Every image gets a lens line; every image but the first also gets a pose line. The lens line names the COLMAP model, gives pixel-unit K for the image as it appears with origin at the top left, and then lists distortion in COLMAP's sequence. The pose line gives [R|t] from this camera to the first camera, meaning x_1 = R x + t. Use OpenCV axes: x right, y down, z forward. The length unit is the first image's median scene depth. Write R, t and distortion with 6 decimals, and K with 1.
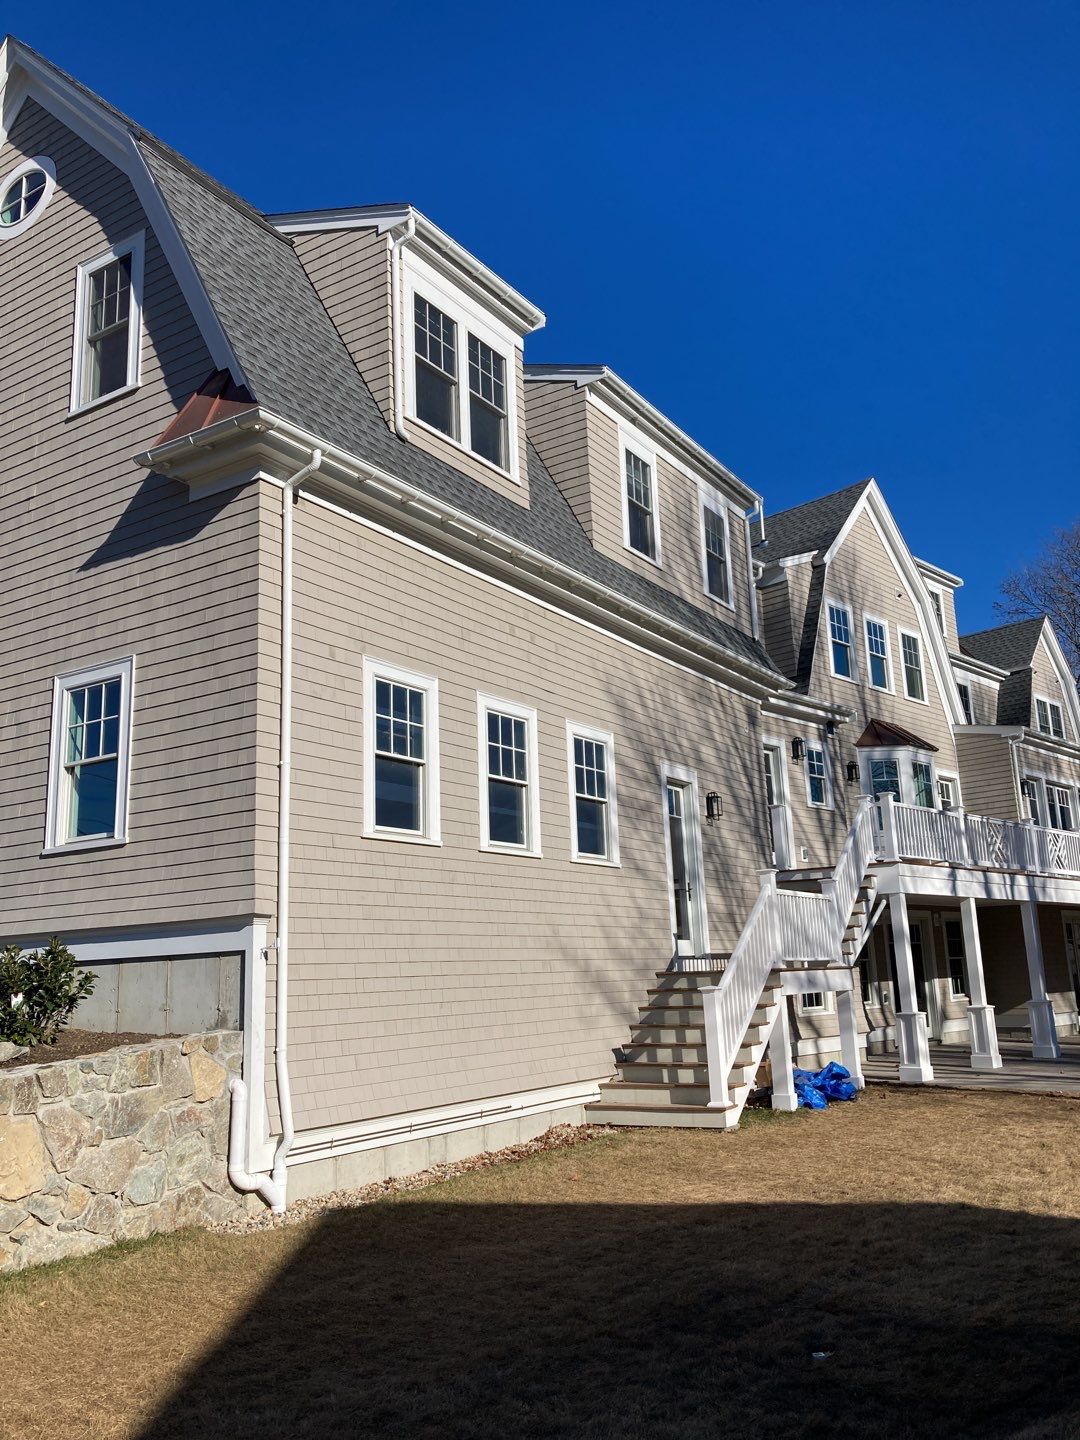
lens RADIAL K [[1169.5, 0, 540.0], [0, 1169.5, 720.0], [0, 0, 1]] dist [0.009861, -0.000953]
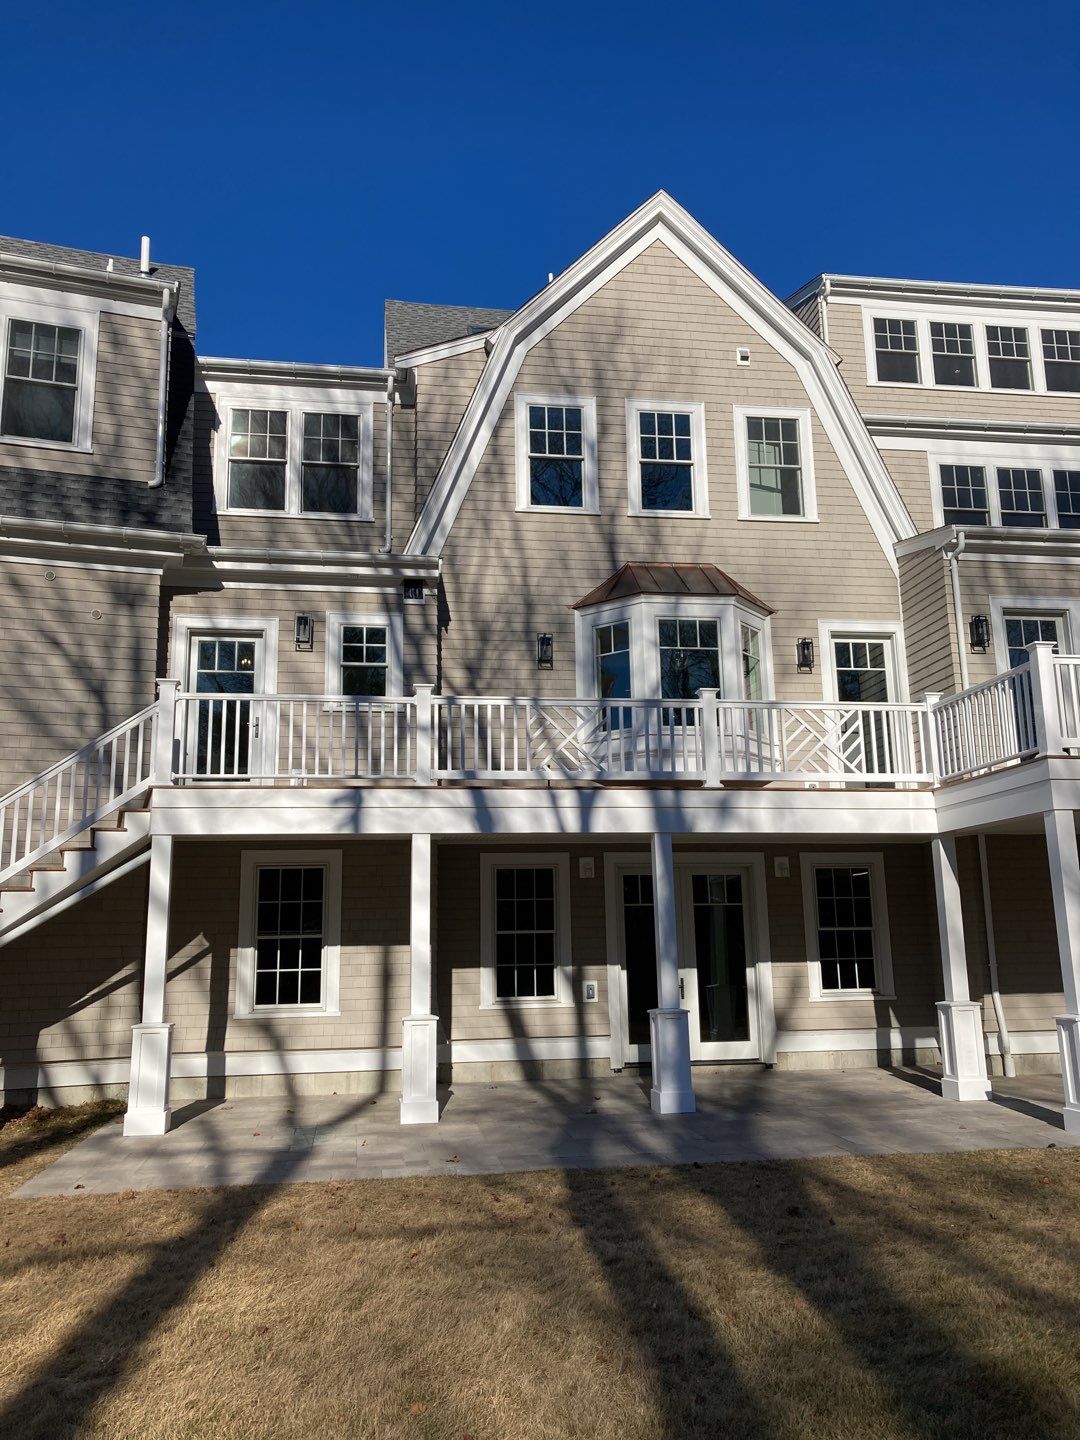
lens RADIAL K [[1160.6, 0, 540.0], [0, 1160.6, 720.0], [0, 0, 1]] dist [0.053783, -0.000756]
pose [[0.799917, -0.101643, -0.591440, 0.699683], [0.122731, 0.992430, -0.004564, 0.093846], [0.587426, -0.068937, 0.806336, 0.504820]]
